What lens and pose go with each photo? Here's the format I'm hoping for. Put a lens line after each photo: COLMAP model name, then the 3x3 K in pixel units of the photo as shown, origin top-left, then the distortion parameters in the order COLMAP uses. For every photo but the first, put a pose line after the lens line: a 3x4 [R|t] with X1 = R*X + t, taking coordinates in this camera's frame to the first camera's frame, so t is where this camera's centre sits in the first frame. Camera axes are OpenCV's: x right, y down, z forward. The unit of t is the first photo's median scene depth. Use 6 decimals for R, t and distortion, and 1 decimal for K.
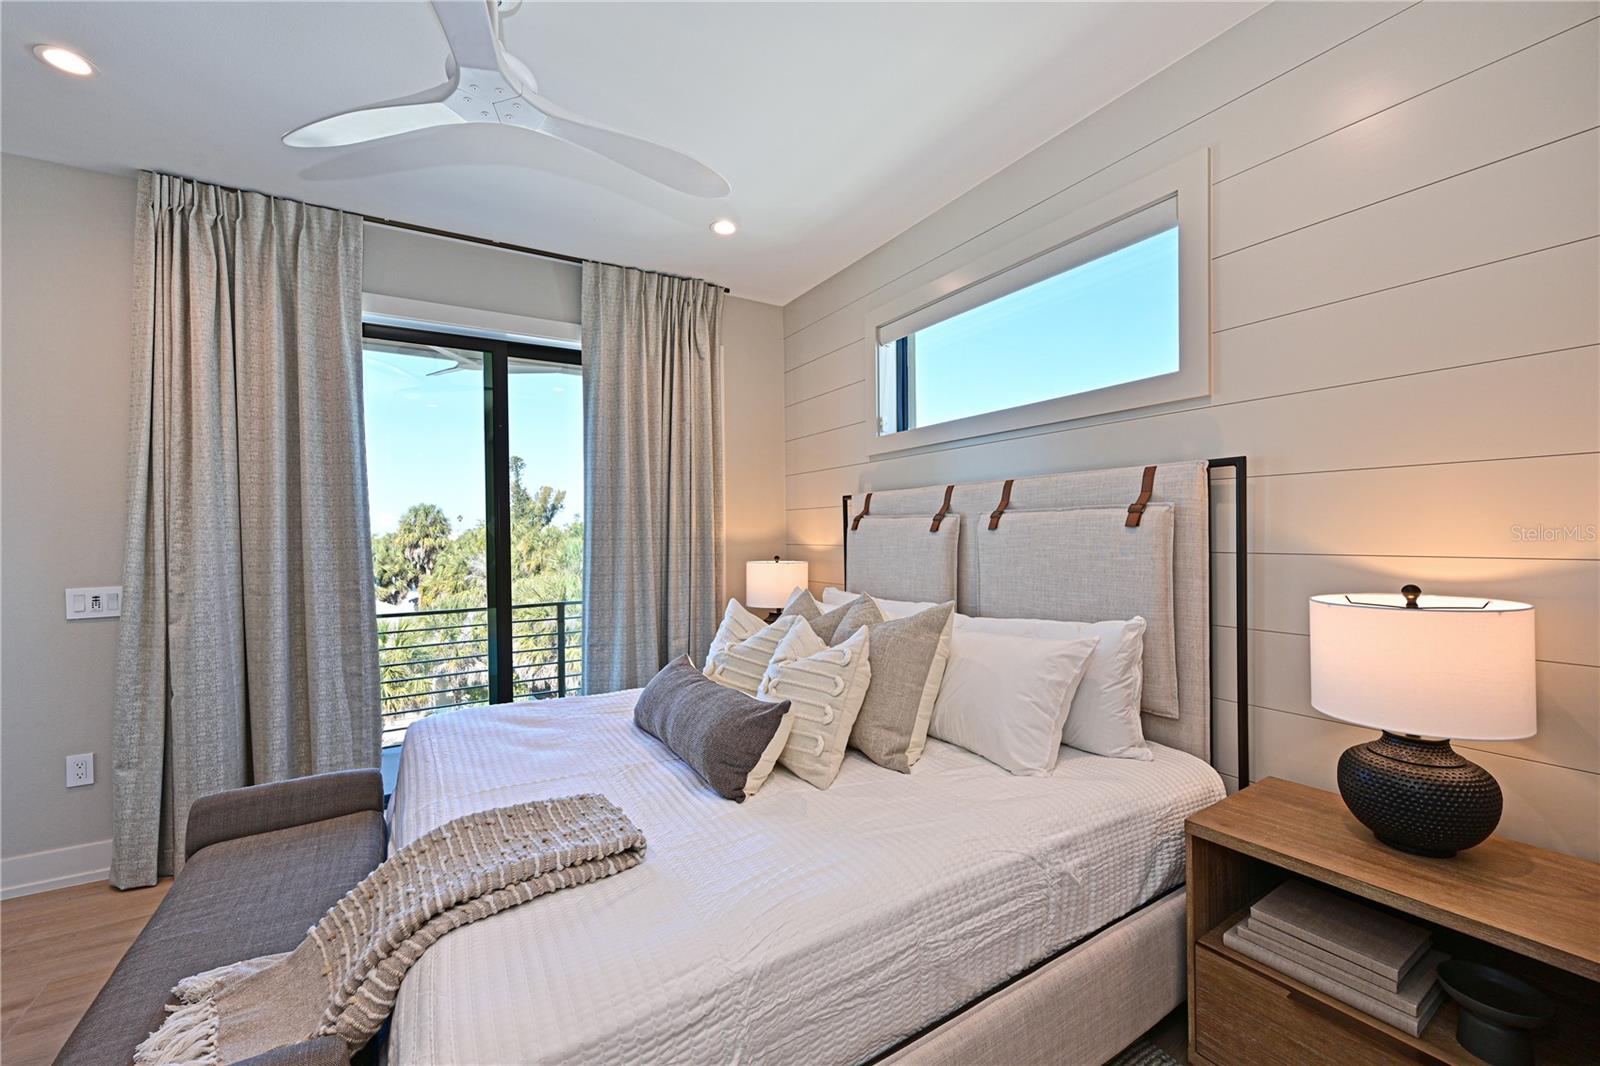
lens RADIAL K [[626.9, 0, 787.2], [0, 626.9, 531.2], [0, 0, 1]] dist [0.003143, -0.000648]
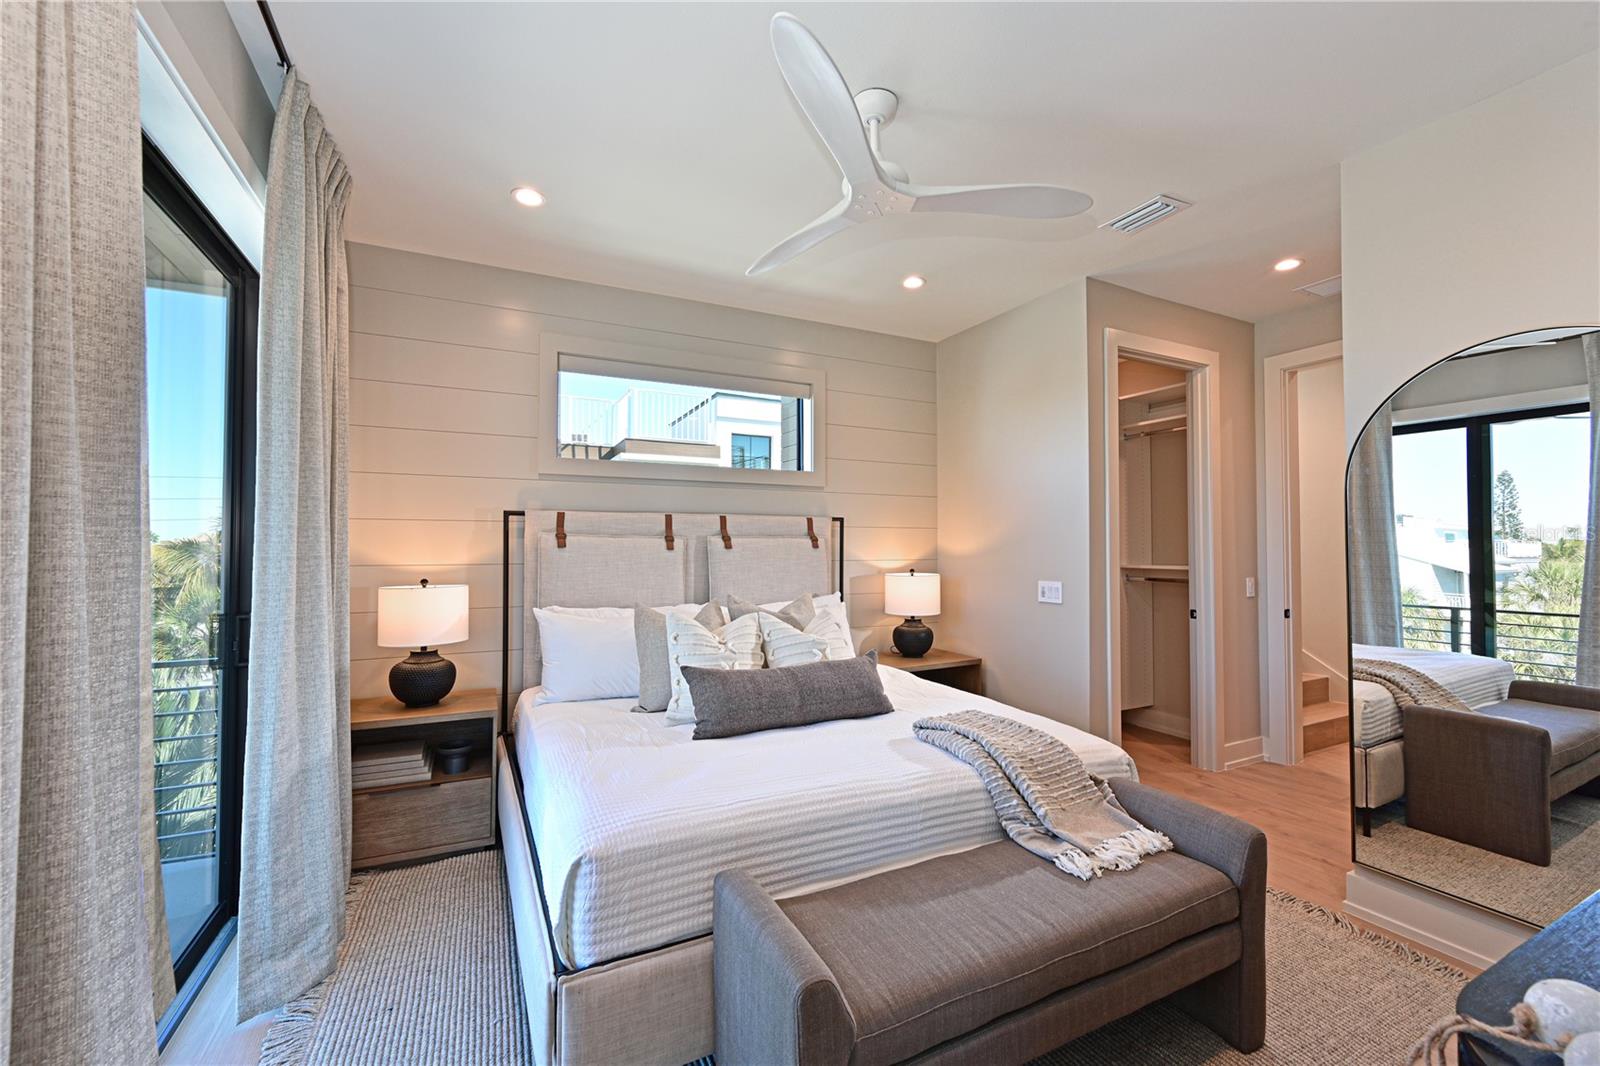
lens RADIAL K [[626.9, 0, 788.8], [0, 626.9, 540.2], [0, 0, 1]] dist [0.003143, -0.000648]
pose [[0.093742, 0.034097, 0.995012, -0.508796], [0.003516, 0.999396, -0.034578, 0.013427], [-0.995590, 0.006739, 0.093565, 0.323461]]
